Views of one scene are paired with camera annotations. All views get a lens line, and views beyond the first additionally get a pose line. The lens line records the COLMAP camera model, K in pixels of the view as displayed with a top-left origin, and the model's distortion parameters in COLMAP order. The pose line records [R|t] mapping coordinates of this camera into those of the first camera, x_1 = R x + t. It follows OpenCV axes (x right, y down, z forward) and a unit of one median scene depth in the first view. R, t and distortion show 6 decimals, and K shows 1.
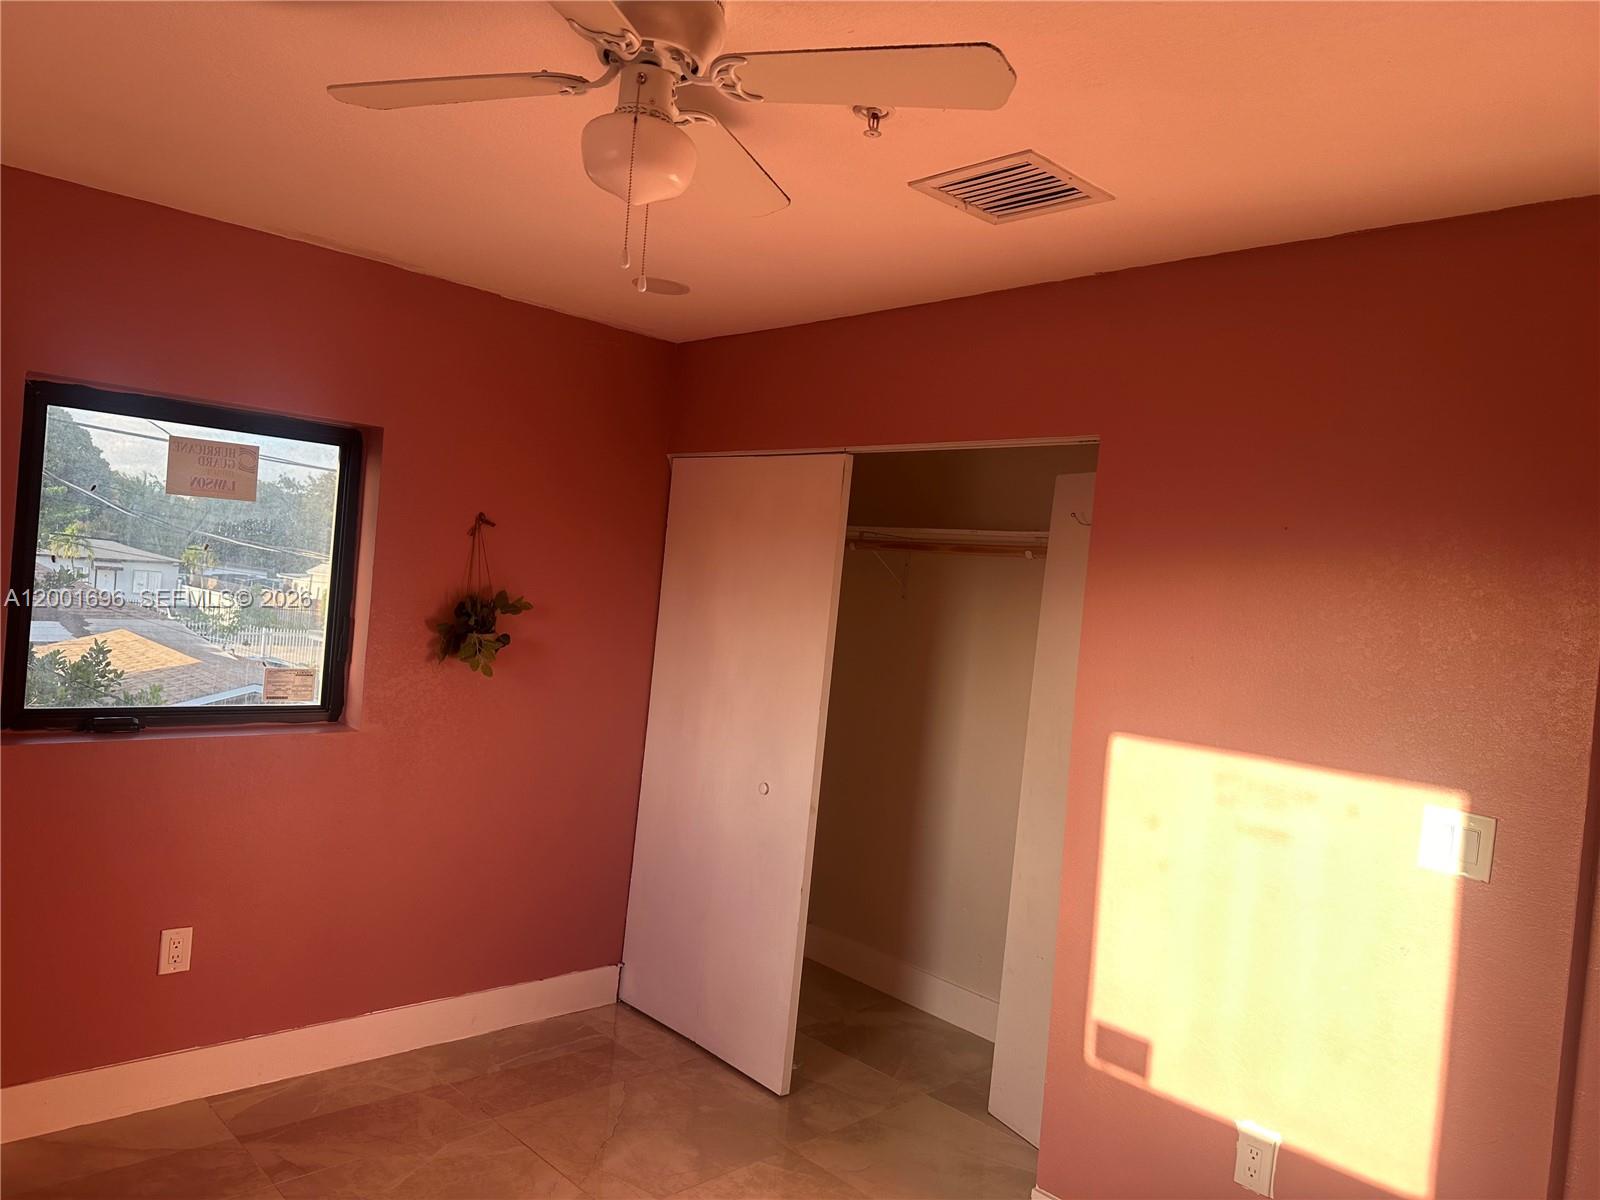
lens RADIAL K [[1105.1, 0, 800.0], [0, 1105.1, 600.0], [0, 0, 1]] dist [0.001396, 0.001926]
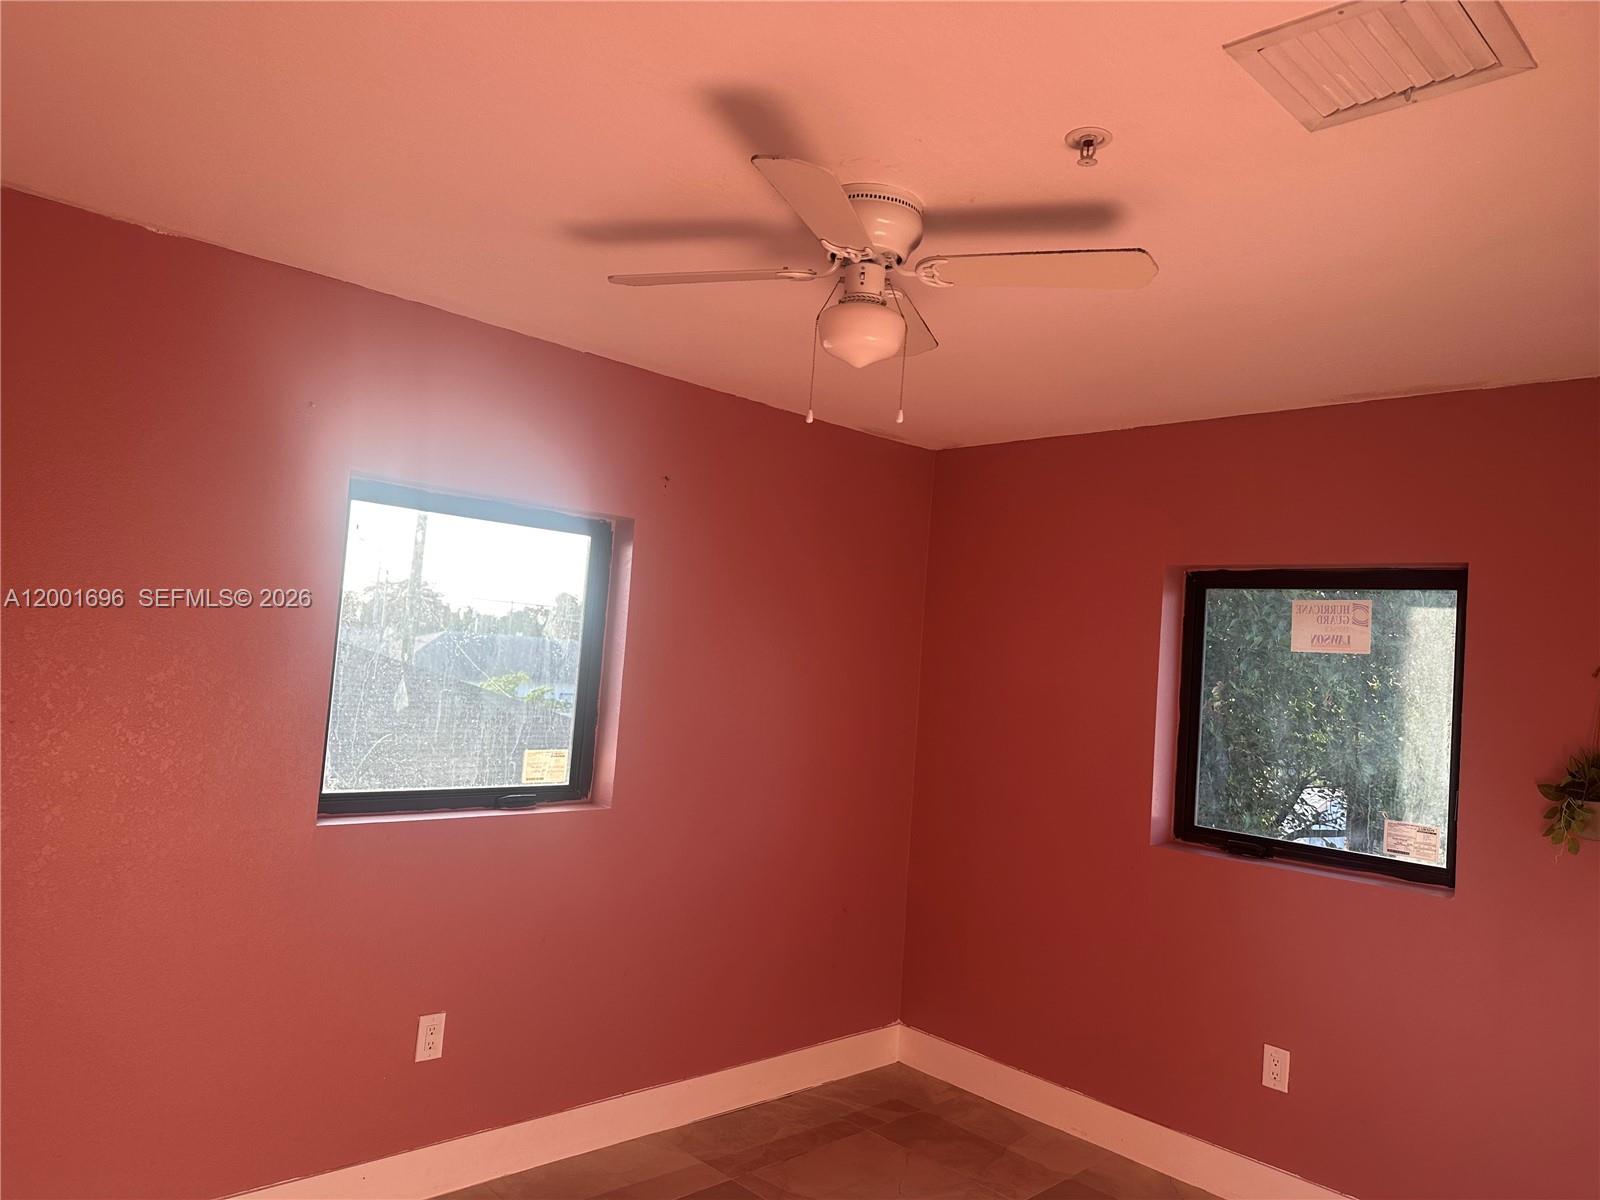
lens RADIAL K [[1119.2, 0, 800.0], [0, 1119.2, 600.0], [0, 0, 1]] dist [0.001719, 0.000613]
pose [[0.030590, -0.130557, -0.990969, 0.564562], [-0.086592, 0.987359, -0.132754, 0.049339], [0.995774, 0.089871, 0.018898, 0.468821]]
